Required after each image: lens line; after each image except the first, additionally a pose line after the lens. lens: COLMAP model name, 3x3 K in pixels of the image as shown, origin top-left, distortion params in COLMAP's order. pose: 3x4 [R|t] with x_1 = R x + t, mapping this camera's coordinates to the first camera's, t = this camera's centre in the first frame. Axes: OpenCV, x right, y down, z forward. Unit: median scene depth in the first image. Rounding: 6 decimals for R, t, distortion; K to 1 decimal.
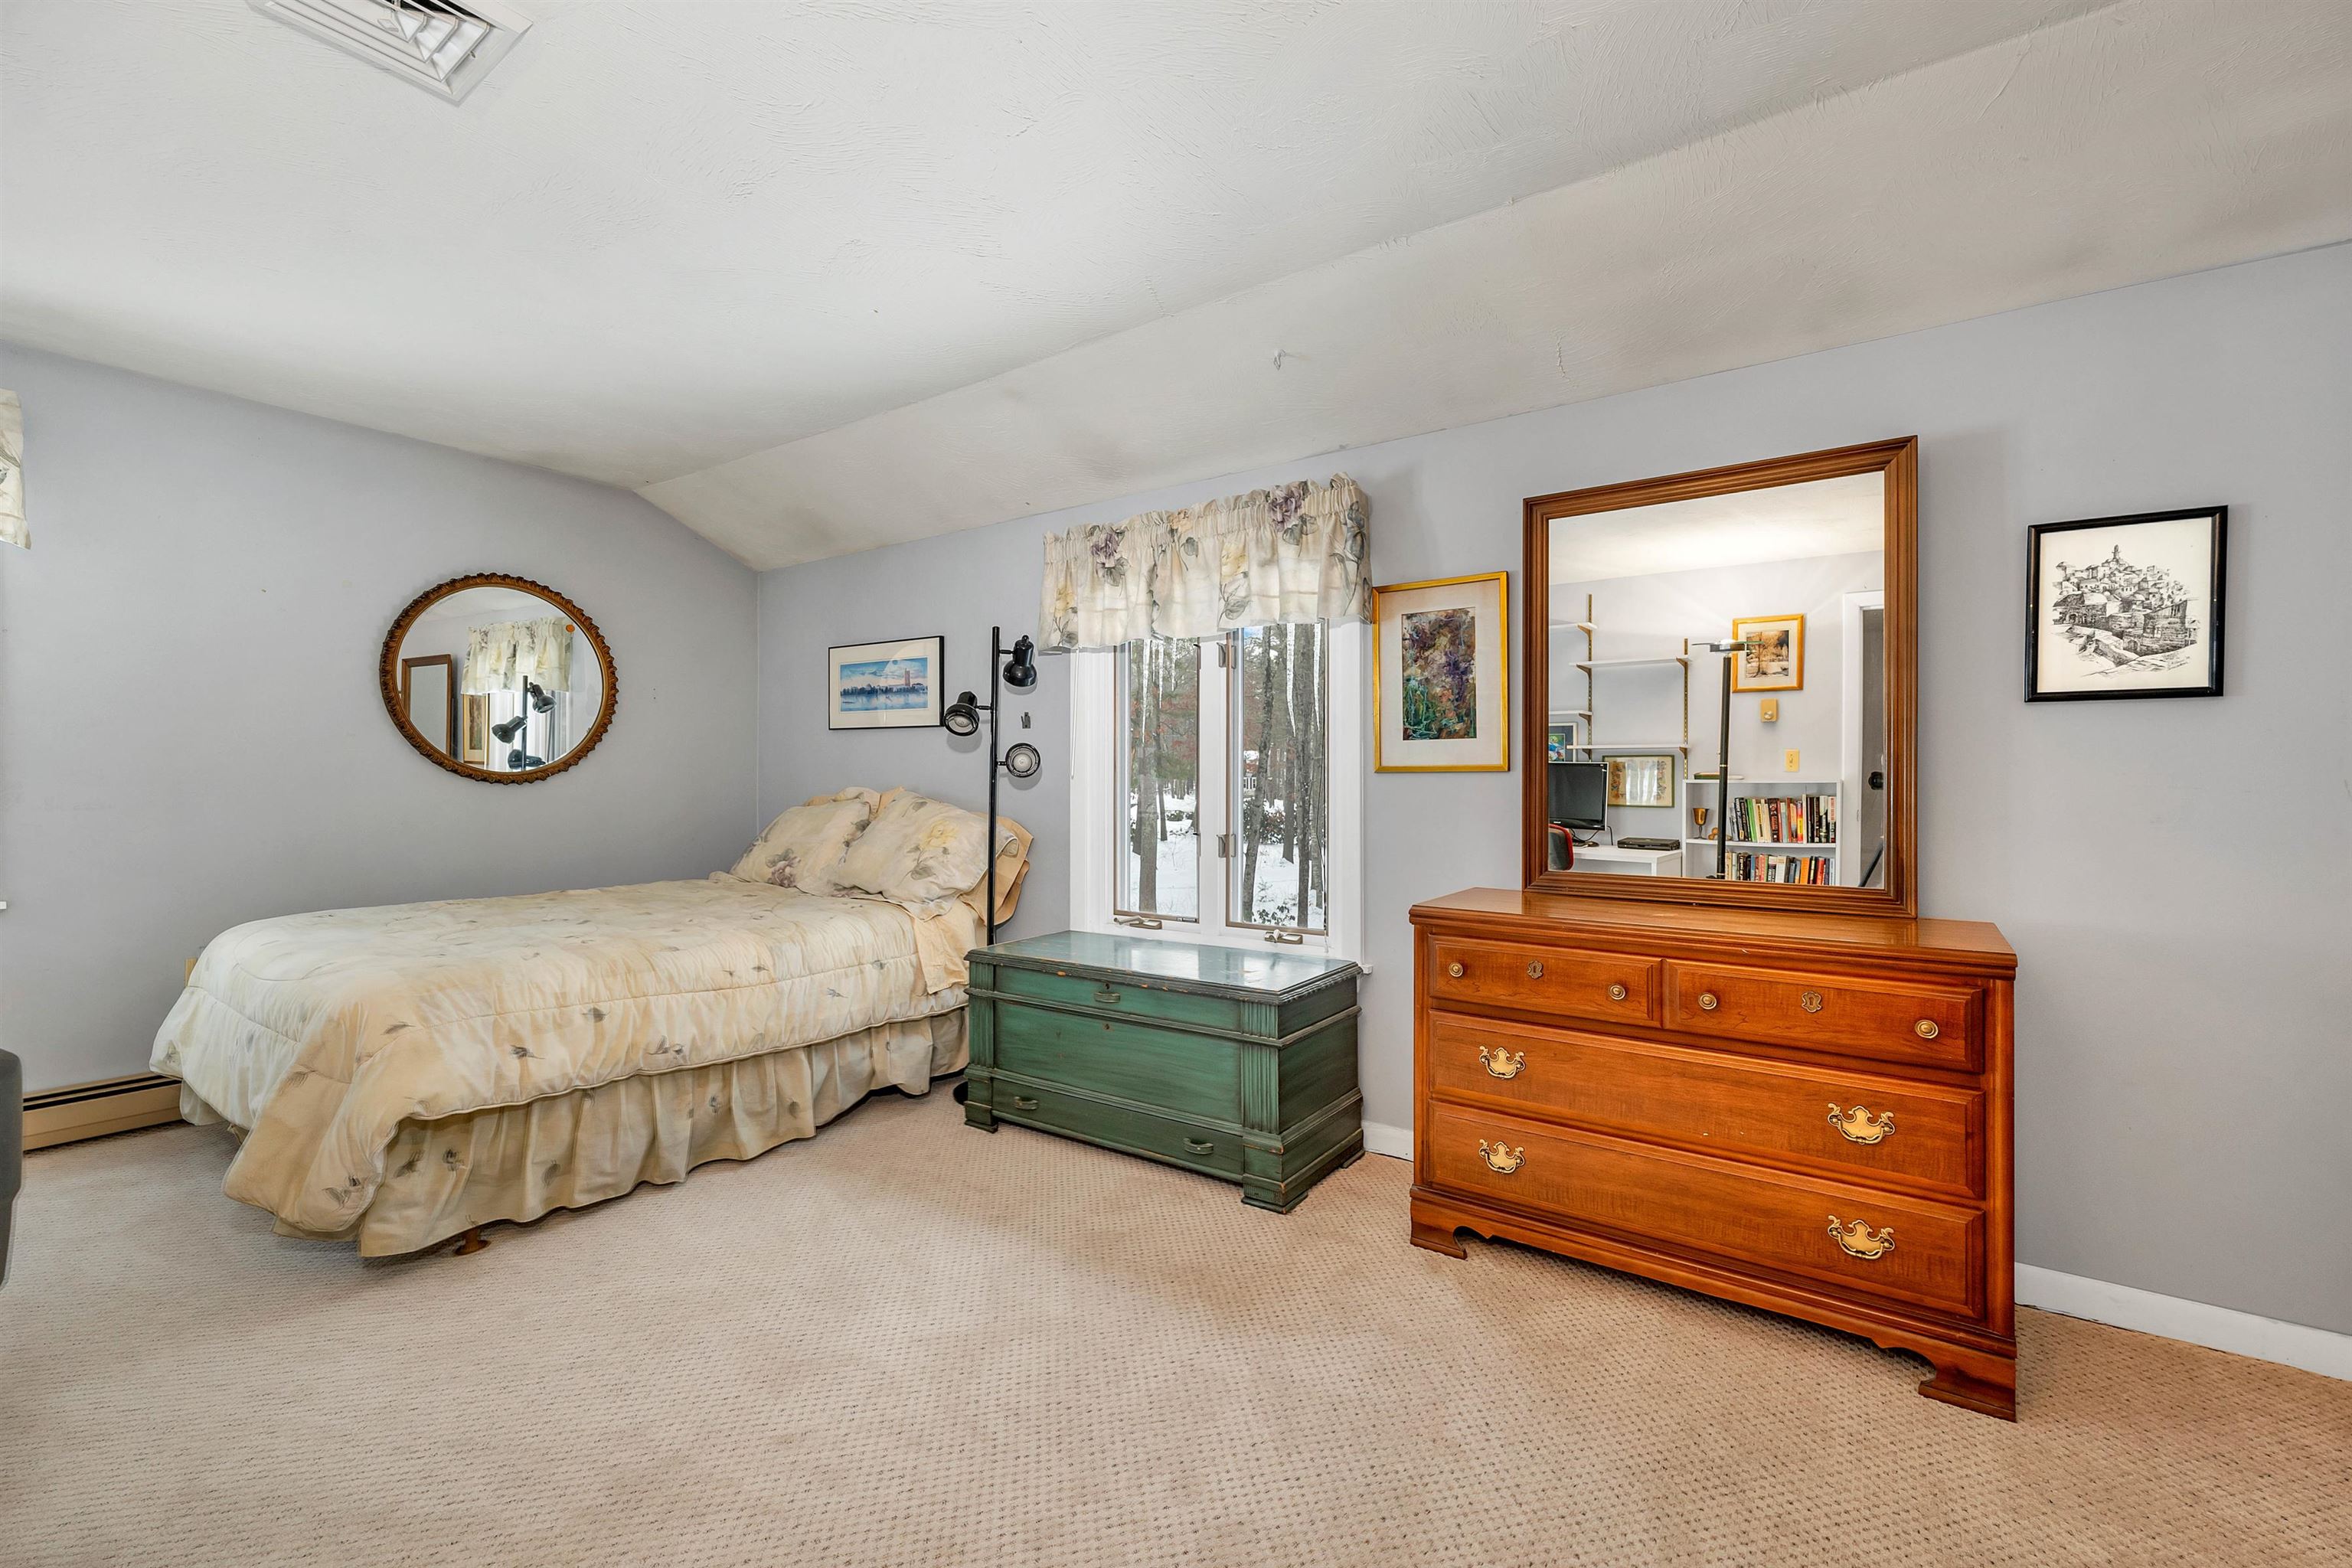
lens RADIAL K [[987.0, 0, 1173.2], [0, 987.0, 807.4], [0, 0, 1]] dist [0.001617, 0.000047]
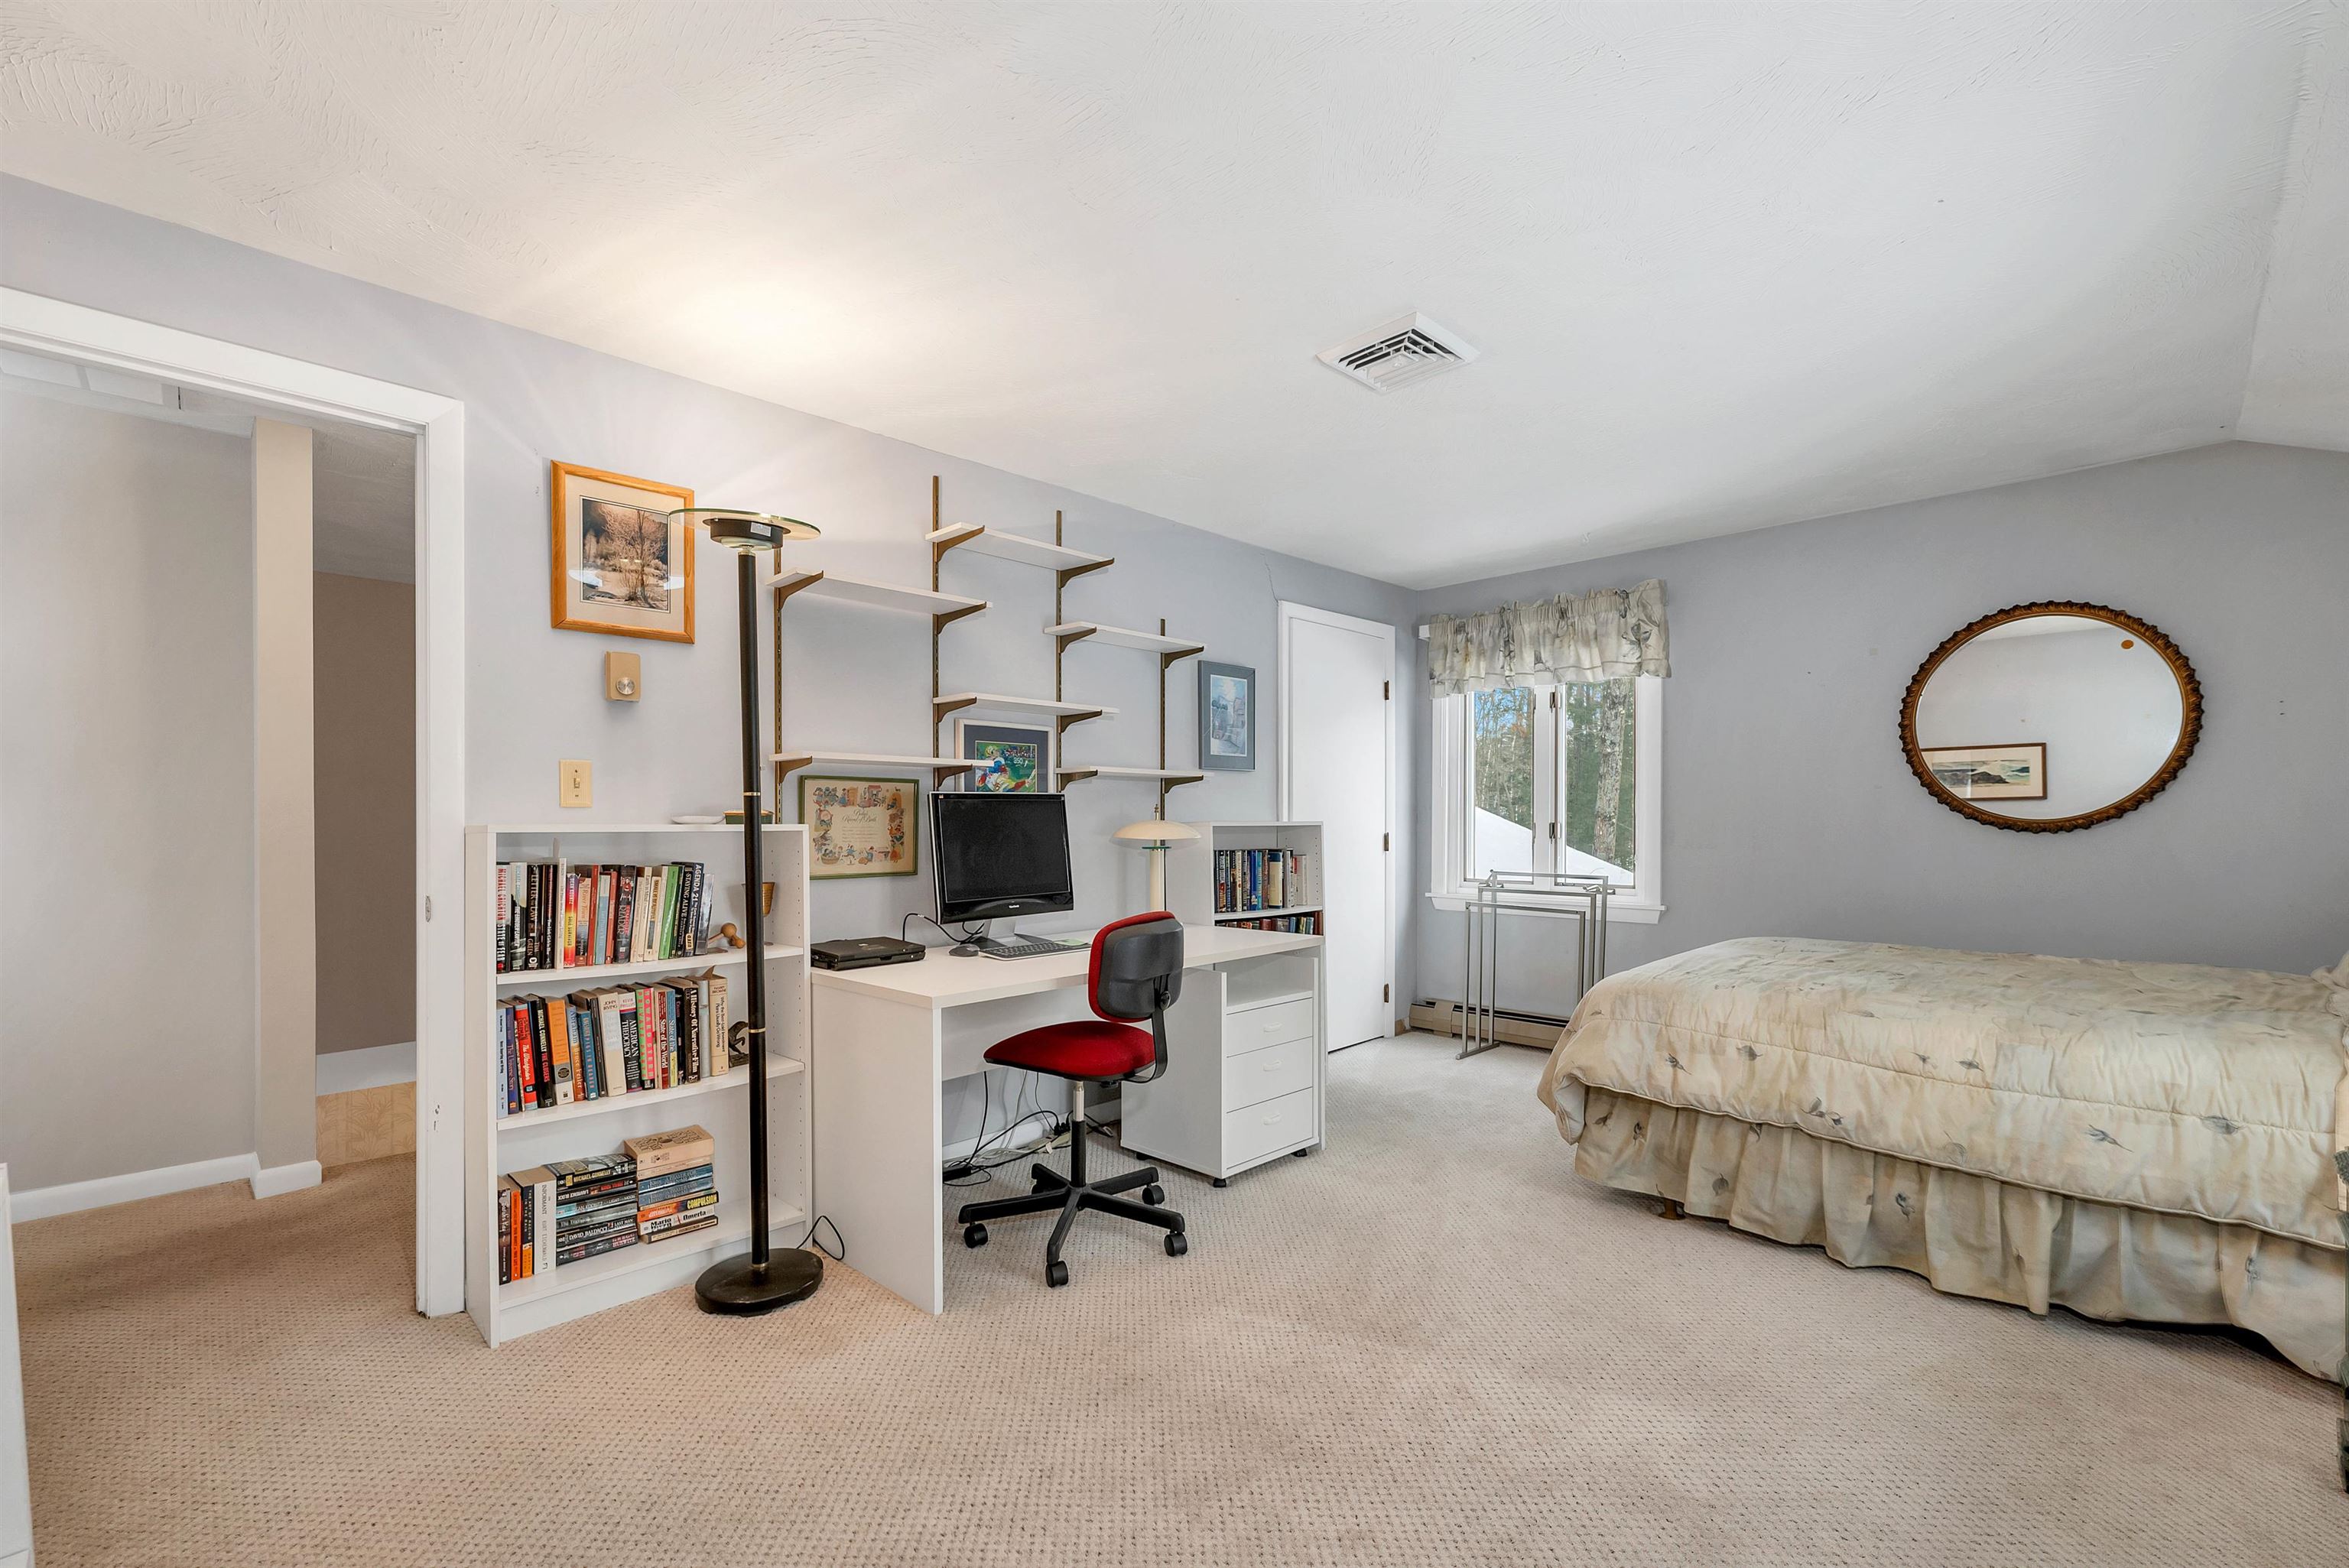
lens RADIAL K [[994.4, 0, 1166.4], [0, 994.4, 819.3], [0, 0, 1]] dist [0.001436, 0.000130]
pose [[-0.175594, -0.001481, -0.984462, 0.539409], [-0.023179, 0.999728, 0.002631, -0.026447], [0.984190, 0.023281, -0.175580, 0.535666]]
